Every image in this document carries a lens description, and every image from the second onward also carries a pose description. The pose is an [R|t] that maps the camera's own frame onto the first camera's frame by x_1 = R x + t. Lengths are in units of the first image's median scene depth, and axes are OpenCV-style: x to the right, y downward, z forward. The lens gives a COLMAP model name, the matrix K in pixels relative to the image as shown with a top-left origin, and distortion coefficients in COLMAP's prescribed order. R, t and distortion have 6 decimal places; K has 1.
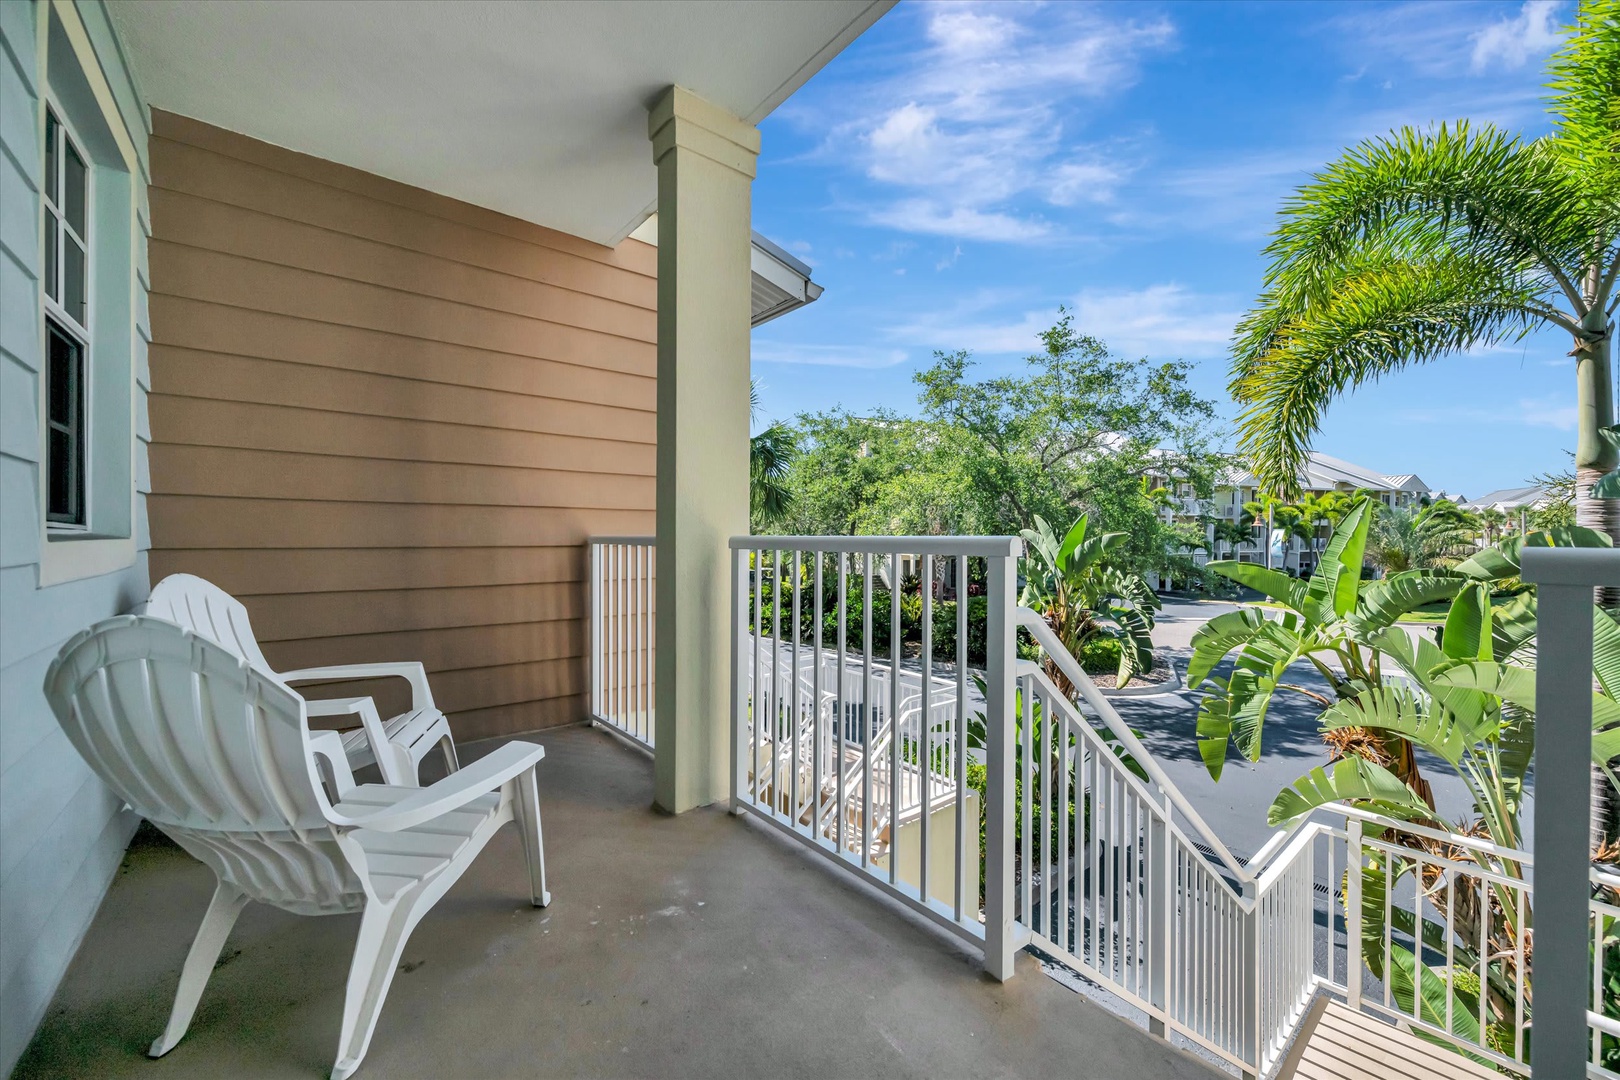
lens RADIAL K [[635.4, 0, 810.0], [0, 635.4, 540.0], [0, 0, 1]] dist [-0.000303, -0.000206]
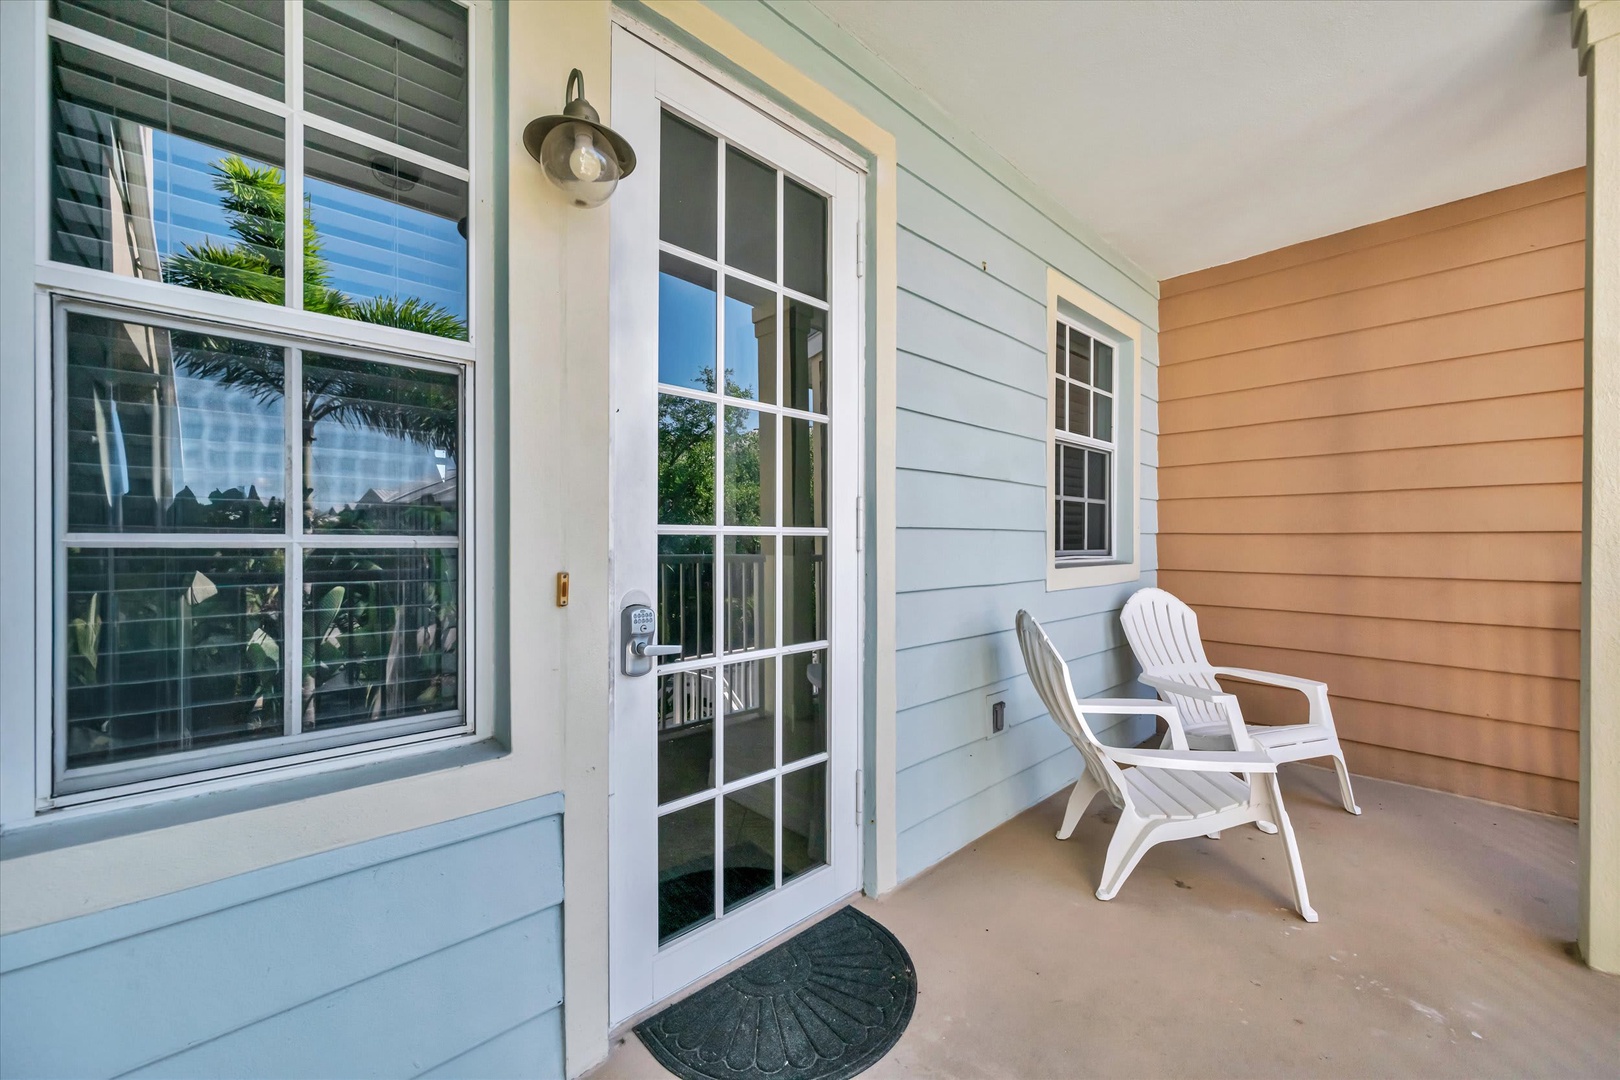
lens RADIAL K [[635.4, 0, 810.0], [0, 635.4, 540.0], [0, 0, 1]] dist [-0.000303, -0.000206]
pose [[0.064114, -0.004368, -0.997933, 0.198919], [-0.007628, 0.999959, -0.004867, -0.019215], [0.997913, 0.007924, 0.064078, 0.026861]]
